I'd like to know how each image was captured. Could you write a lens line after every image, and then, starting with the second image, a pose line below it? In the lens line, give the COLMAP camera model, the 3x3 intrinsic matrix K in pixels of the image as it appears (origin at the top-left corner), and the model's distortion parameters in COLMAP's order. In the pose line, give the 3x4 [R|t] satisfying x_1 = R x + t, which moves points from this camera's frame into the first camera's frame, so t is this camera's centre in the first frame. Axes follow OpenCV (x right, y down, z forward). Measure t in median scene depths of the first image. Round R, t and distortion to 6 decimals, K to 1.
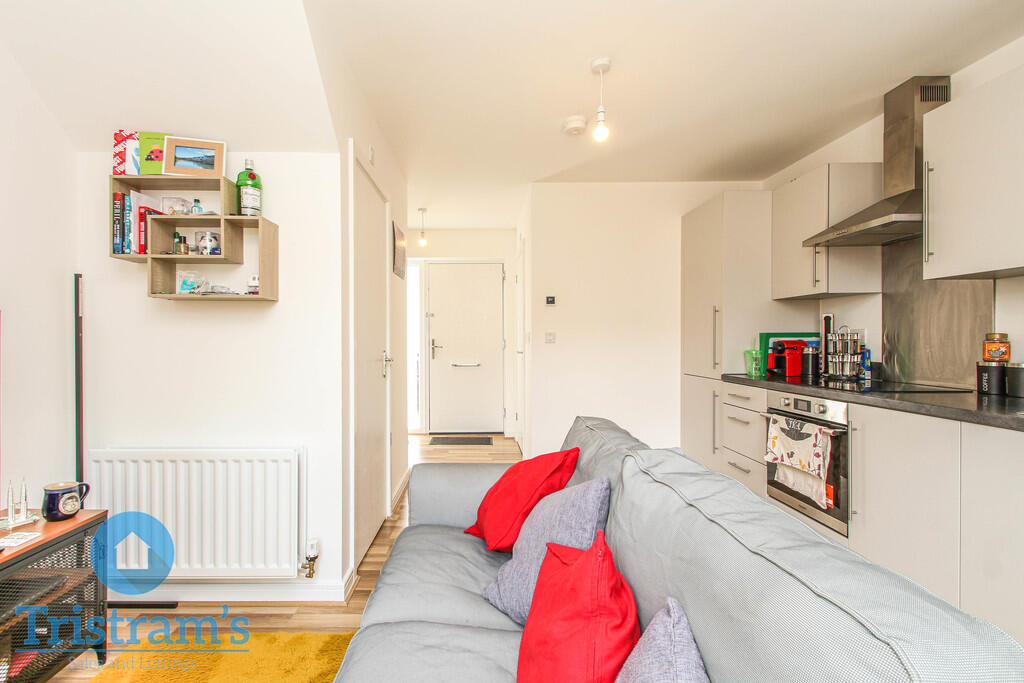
lens RADIAL K [[483.3, 0, 478.3], [0, 483.3, 340.0], [0, 0, 1]] dist [-0.001350, -0.000750]
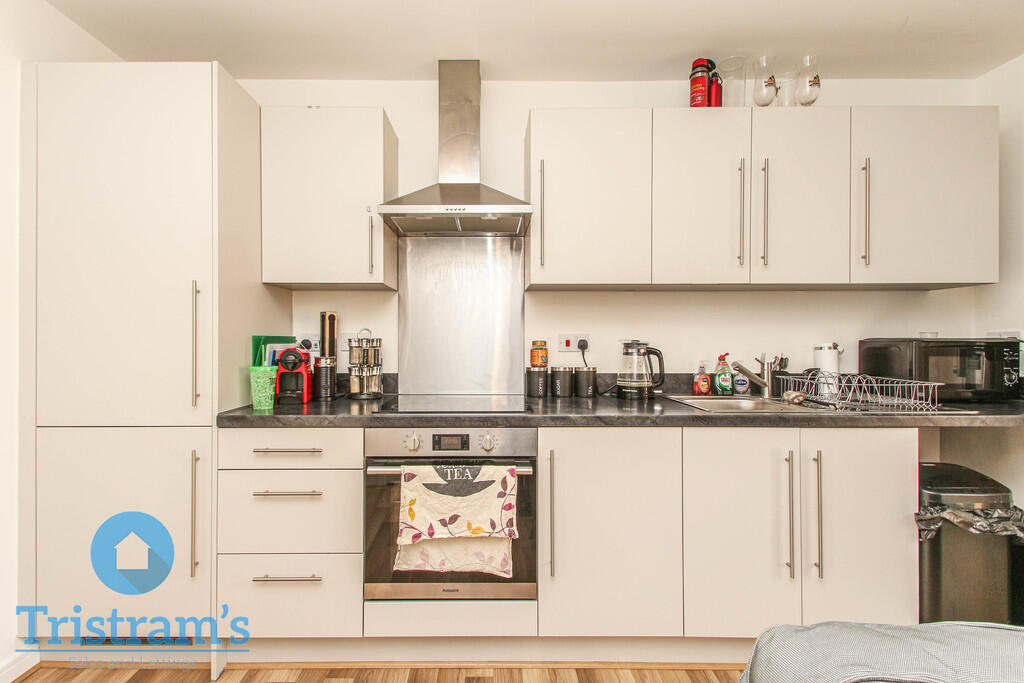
lens RADIAL K [[476.5, 0, 516.0], [0, 476.5, 347.8], [0, 0, 1]] dist [0.018107, -0.000769]
pose [[-0.005714, -0.006716, 0.999961, -0.009185], [0.001522, 0.999976, 0.006725, -0.004250], [-0.999983, 0.001561, -0.005704, 0.801450]]
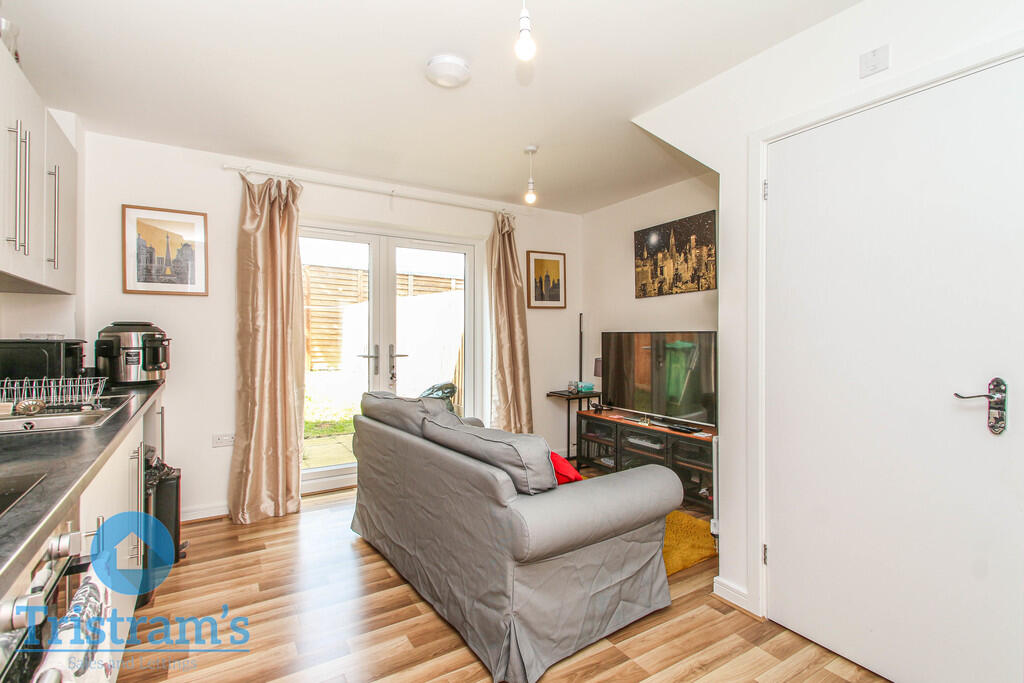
lens RADIAL K [[486.5, 0, 511.4], [0, 486.5, 336.7], [0, 0, 1]] dist [0.001066, -0.000204]
pose [[-0.841991, 0.000166, -0.539492, 0.517137], [-0.001351, 0.999996, 0.002415, -0.021323], [0.539490, 0.002762, -0.841987, 1.265538]]
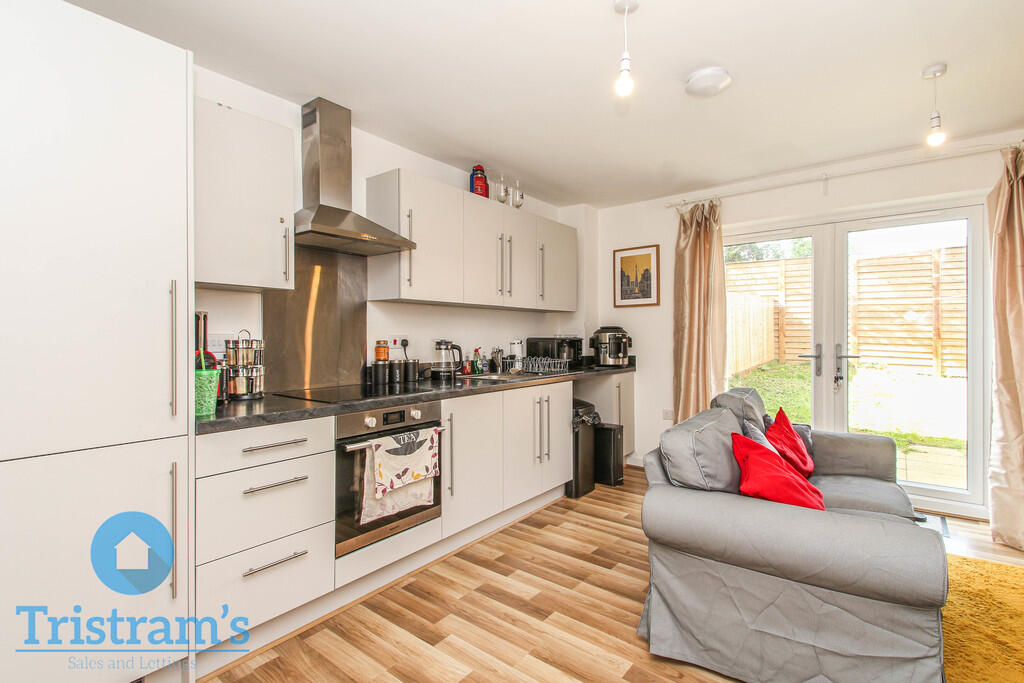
lens RADIAL K [[472.2, 0, 513.8], [0, 472.2, 345.5], [0, 0, 1]] dist [0.000743, -0.000556]
pose [[-0.793079, -0.006814, 0.609081, -0.051378], [0.004984, 0.999831, 0.017675, -0.015700], [-0.609098, 0.017053, -0.792911, 1.382052]]
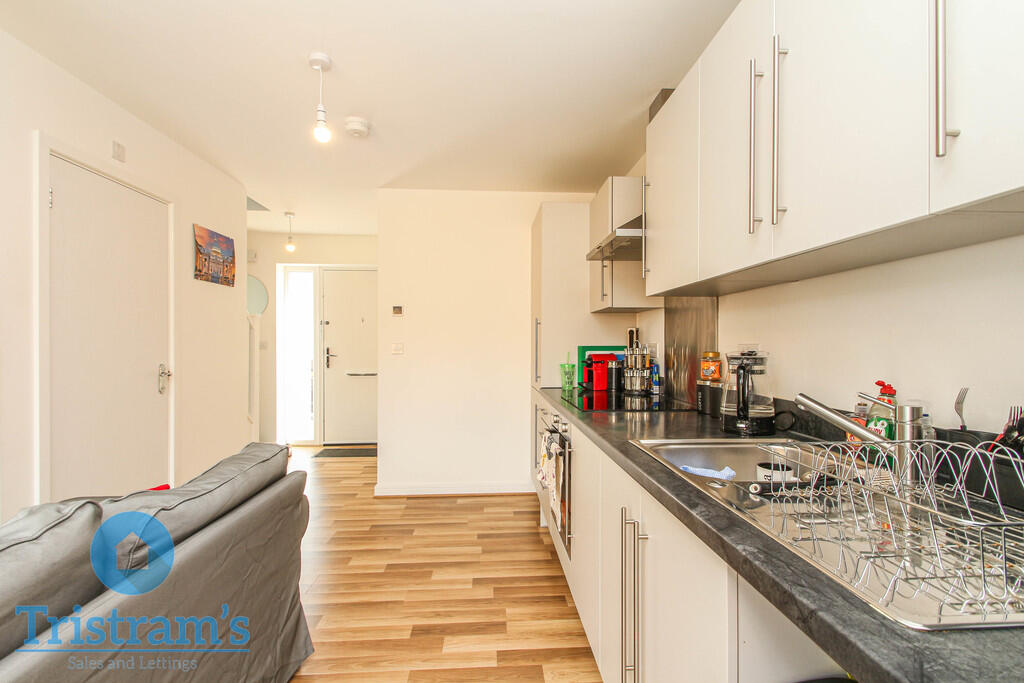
lens RADIAL K [[472.2, 0, 513.8], [0, 472.2, 345.5], [0, 0, 1]] dist [0.000743, -0.000556]
pose [[0.996973, 0.004550, 0.077610, 0.445362], [-0.004622, 0.999989, 0.000741, -0.018776], [-0.077606, -0.001097, 0.996984, 0.052112]]
